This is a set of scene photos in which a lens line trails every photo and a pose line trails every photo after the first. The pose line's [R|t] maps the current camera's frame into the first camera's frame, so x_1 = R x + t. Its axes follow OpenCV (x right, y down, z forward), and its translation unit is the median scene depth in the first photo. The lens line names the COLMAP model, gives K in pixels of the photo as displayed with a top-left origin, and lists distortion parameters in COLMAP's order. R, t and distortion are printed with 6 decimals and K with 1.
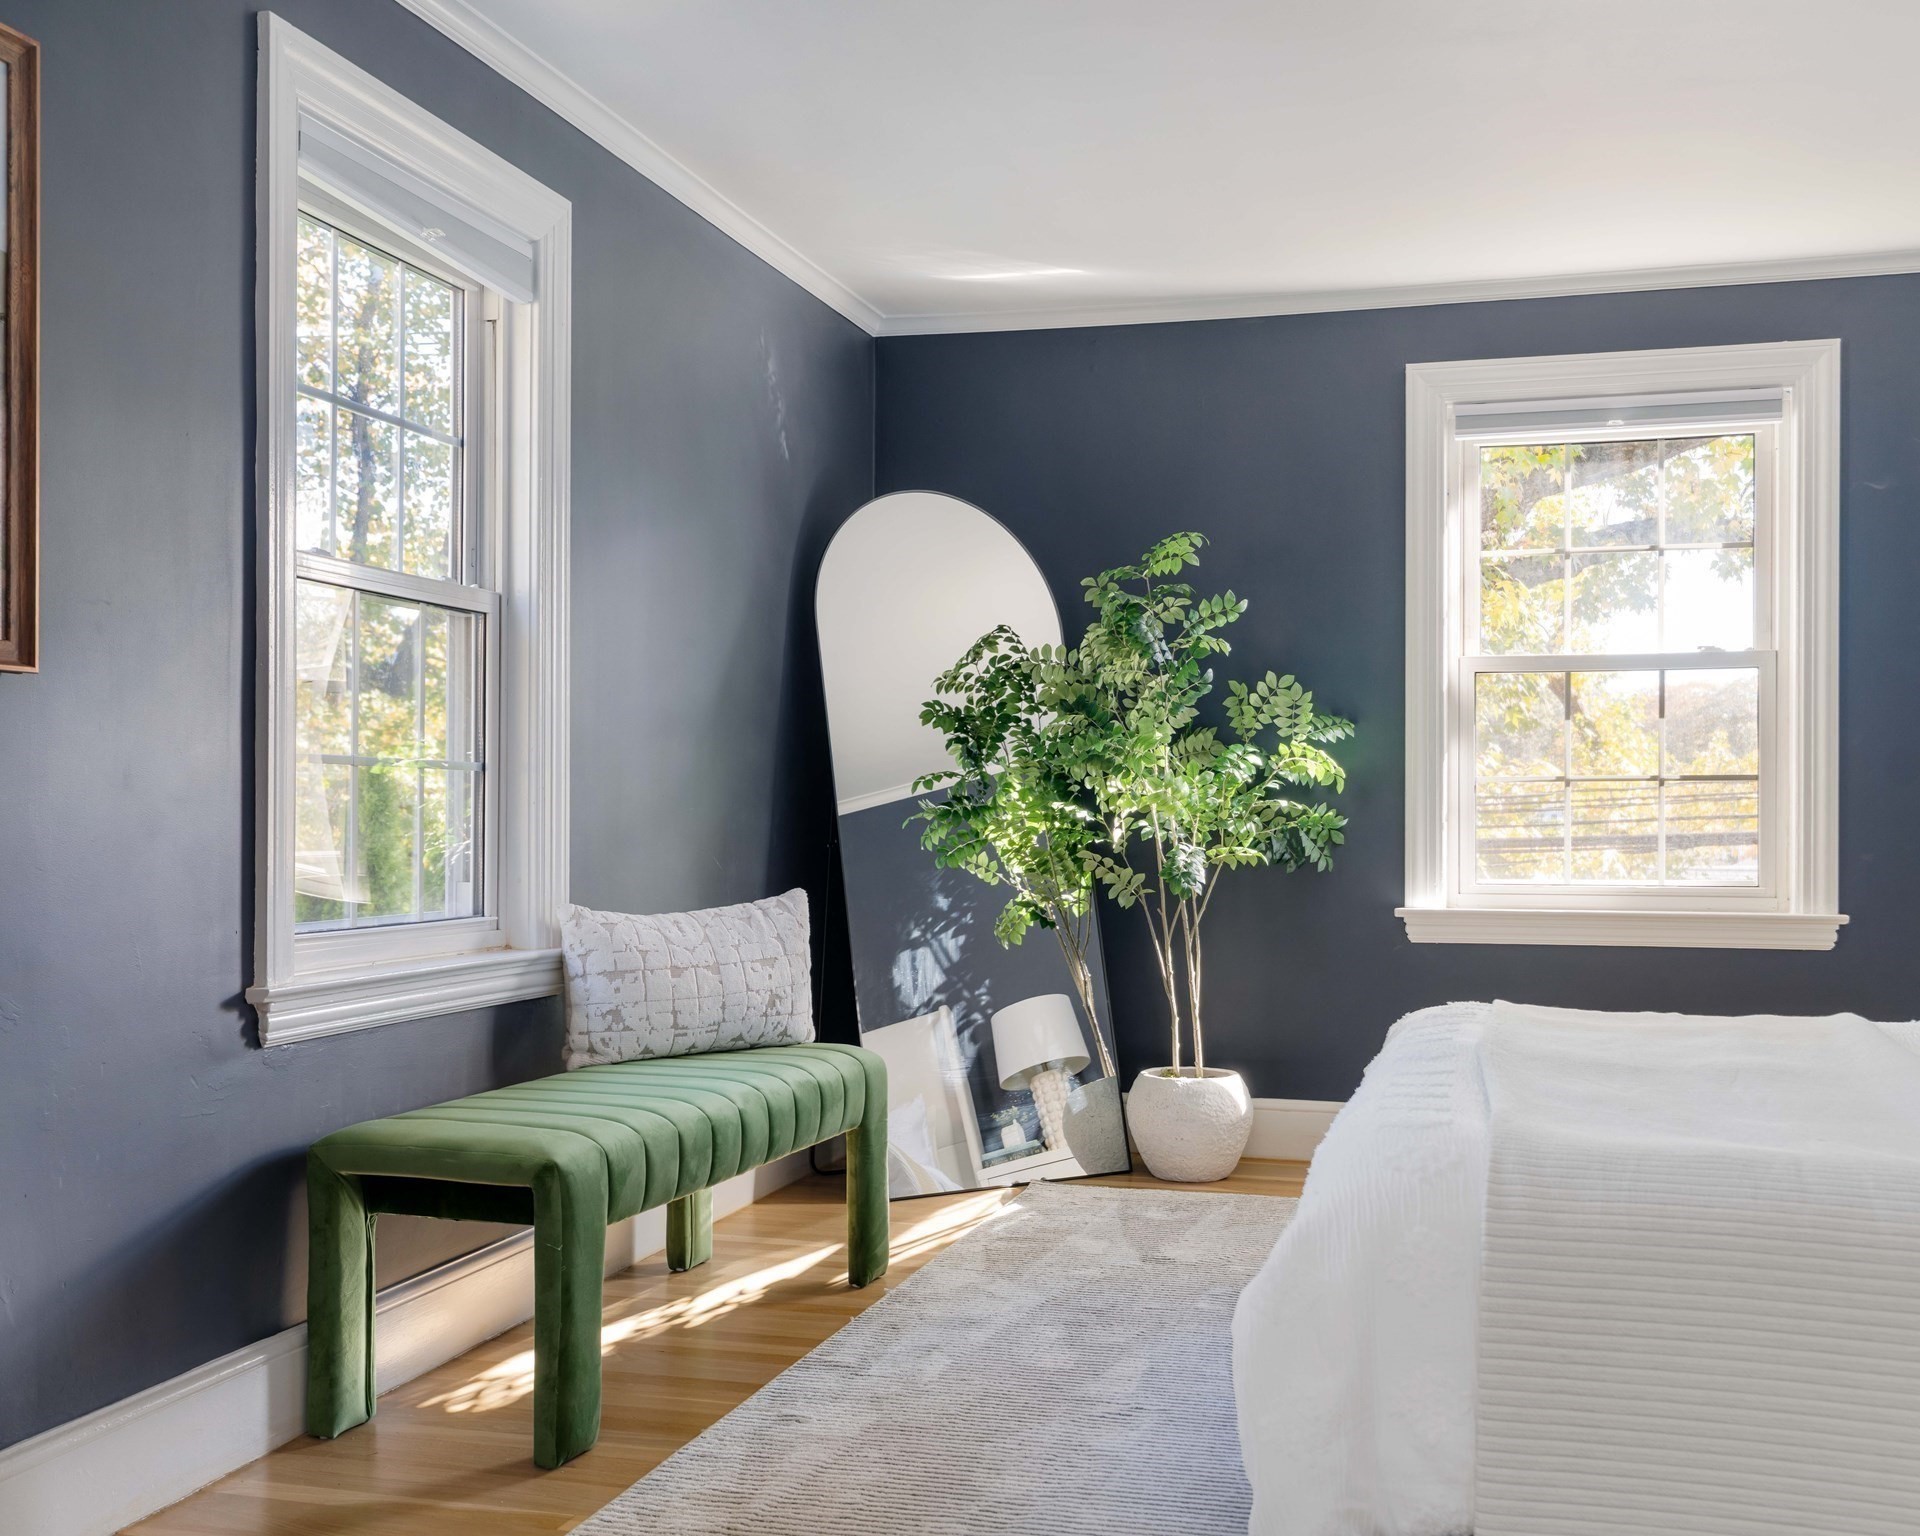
lens RADIAL K [[2084.3, 0, 957.1], [0, 2084.3, 784.7], [0, 0, 1]] dist [0.014919, 0.000000]
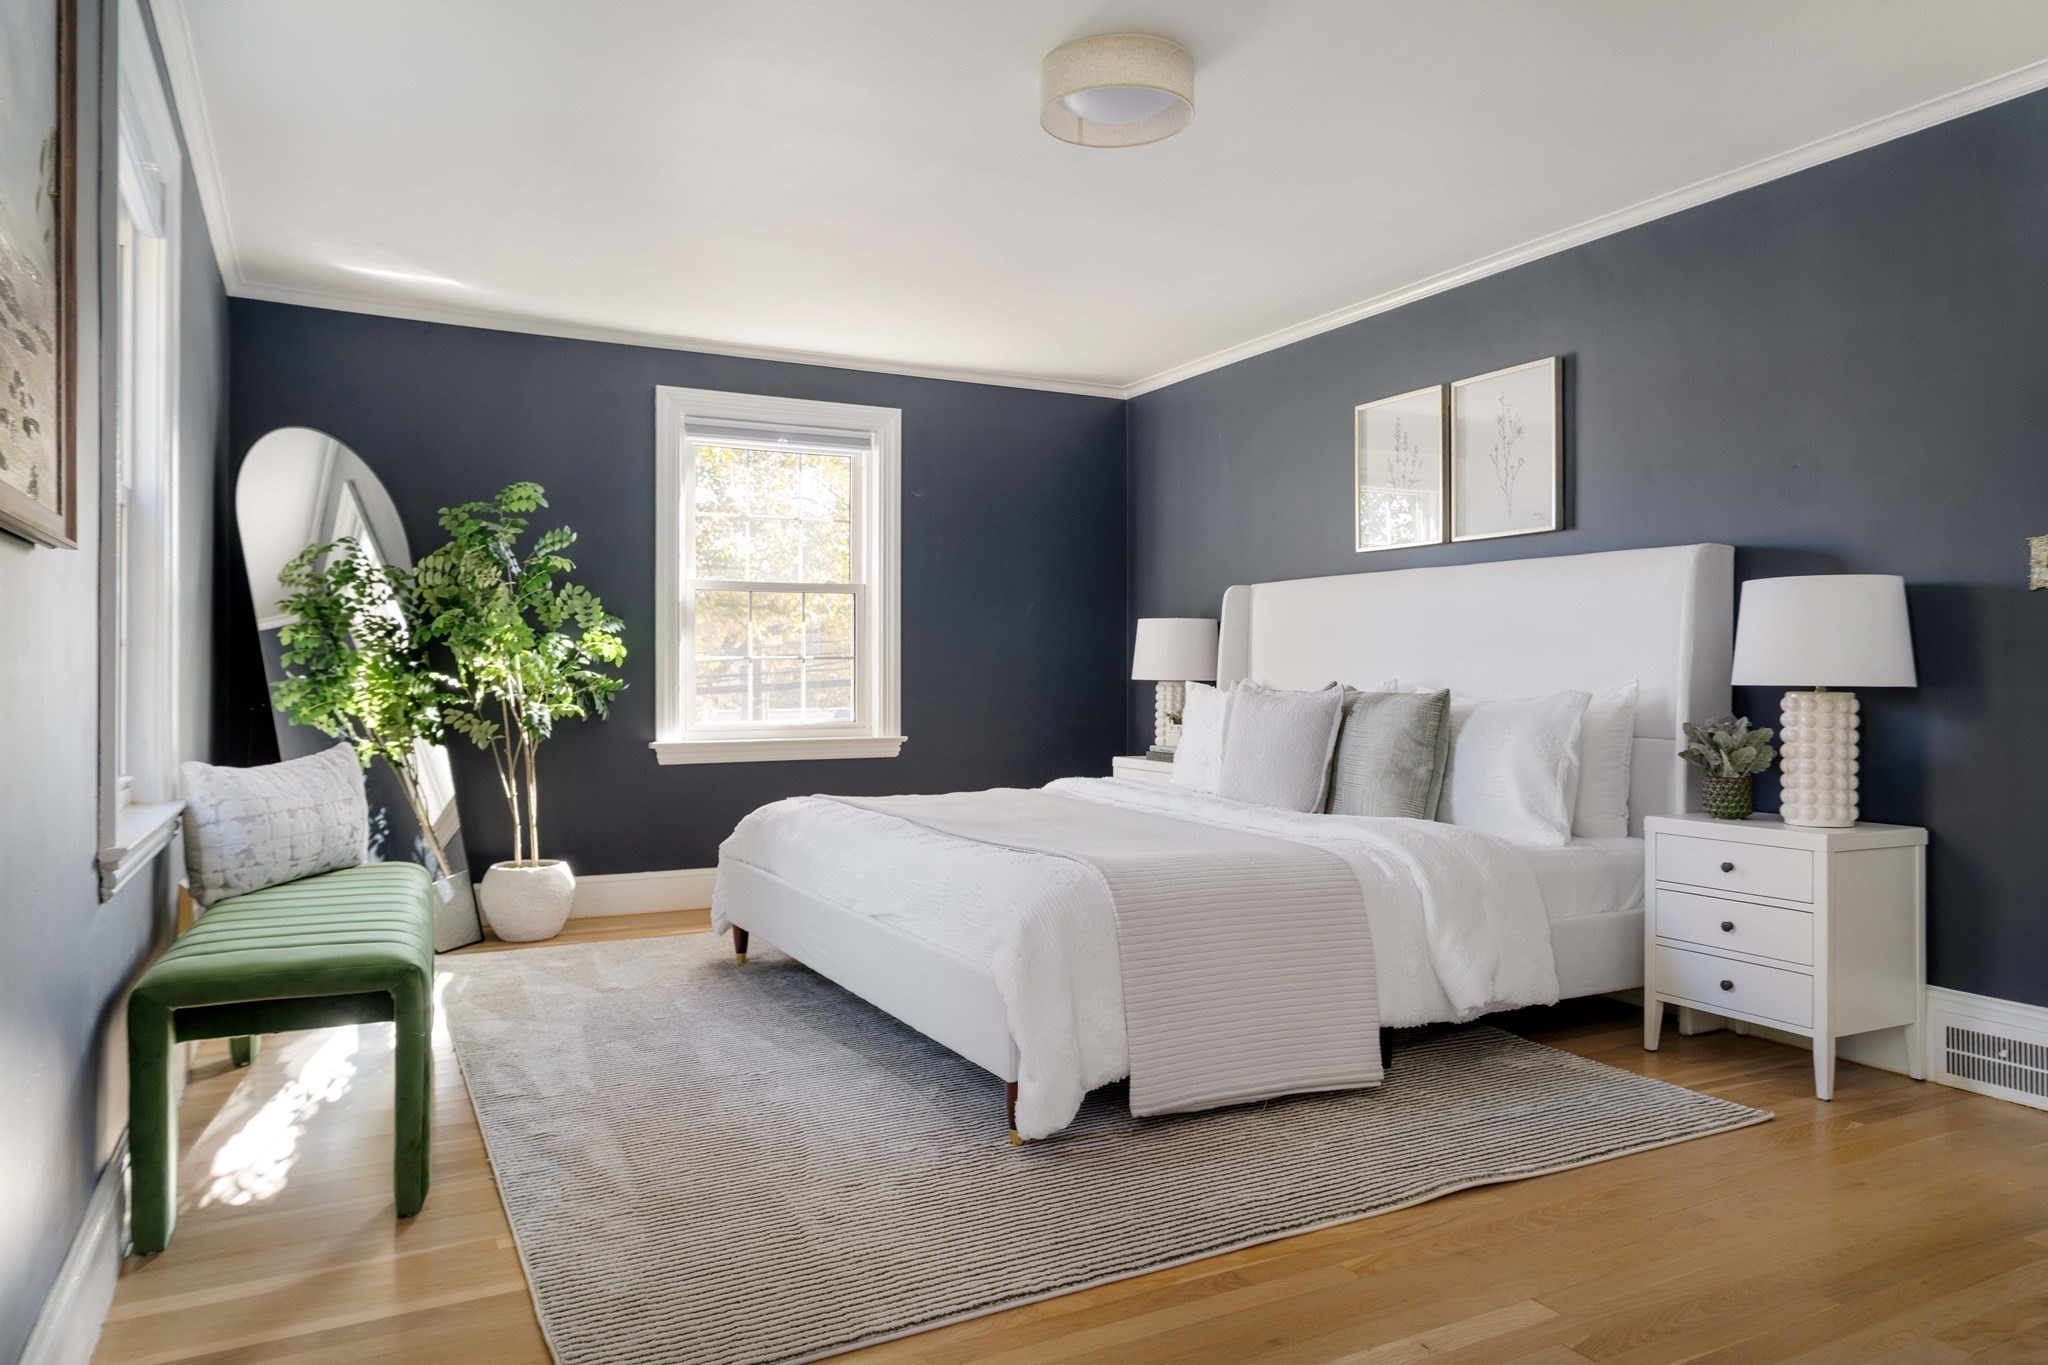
lens RADIAL K [[1360.2, 0, 1034.1], [0, 1360.2, 660.3], [0, 0, 1]] dist [0.027874, -0.004874]
pose [[0.718833, 0.004831, 0.695166, -0.288487], [-0.004723, 0.999987, -0.002066, 0.000068], [-0.695167, -0.001798, 0.718846, 0.095240]]
